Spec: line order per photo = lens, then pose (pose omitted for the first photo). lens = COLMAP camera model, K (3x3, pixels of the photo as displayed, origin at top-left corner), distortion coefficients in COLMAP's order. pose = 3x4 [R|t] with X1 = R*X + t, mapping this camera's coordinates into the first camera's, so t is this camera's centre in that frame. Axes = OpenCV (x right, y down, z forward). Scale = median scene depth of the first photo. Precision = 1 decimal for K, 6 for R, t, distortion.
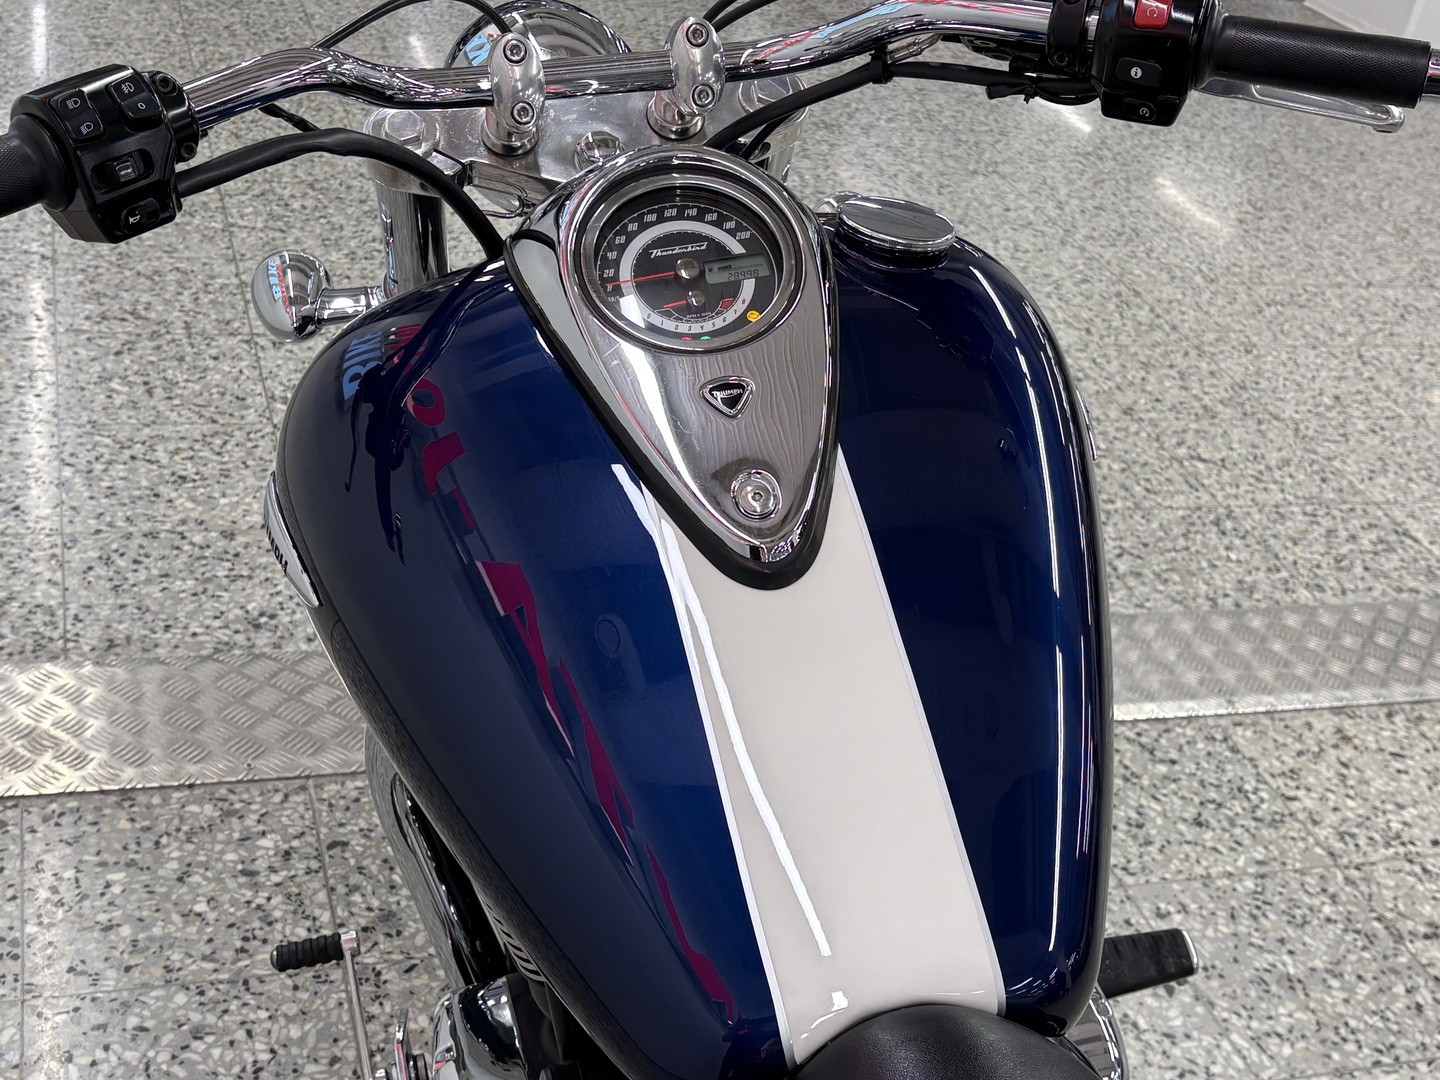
lens RADIAL K [[1824.9, 0, 720.0], [0, 1824.9, 540.0], [0, 0, 1]] dist [0.164654, -0.513666]
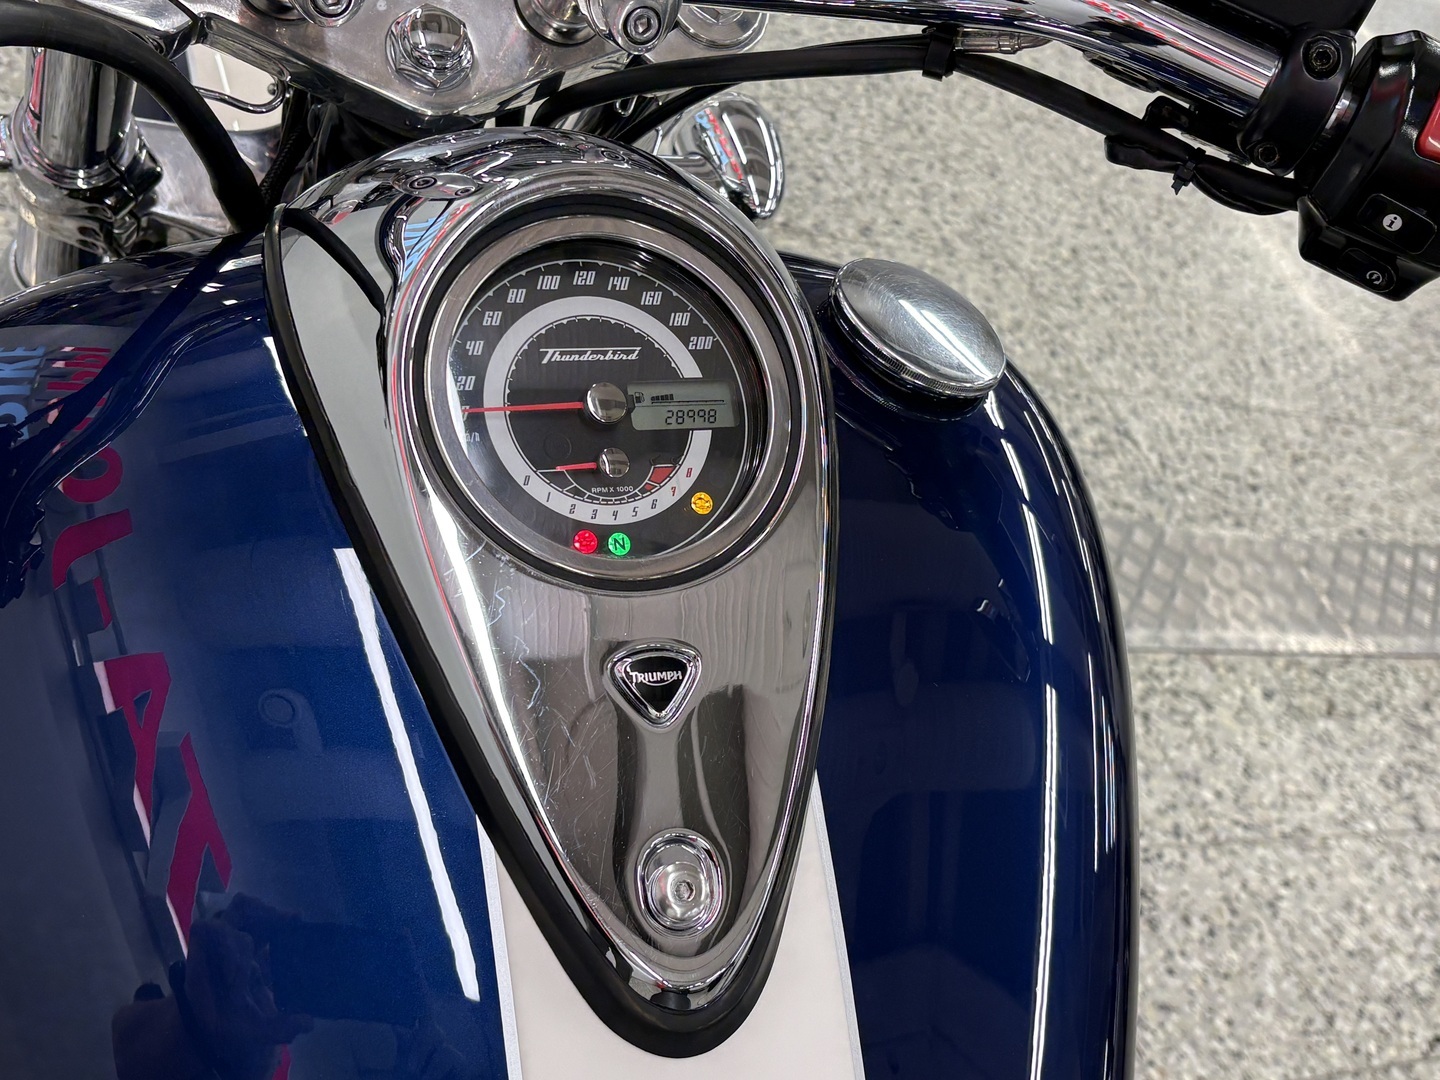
lens RADIAL K [[1816.9, 0, 702.7], [0, 1816.9, 543.8], [0, 0, 1]] dist [0.207632, -0.740002]
pose [[0.959342, 0.154248, 0.236369, -0.038601], [-0.199587, 0.962886, 0.181703, -0.071595], [-0.199569, -0.221492, 0.954523, 0.148452]]
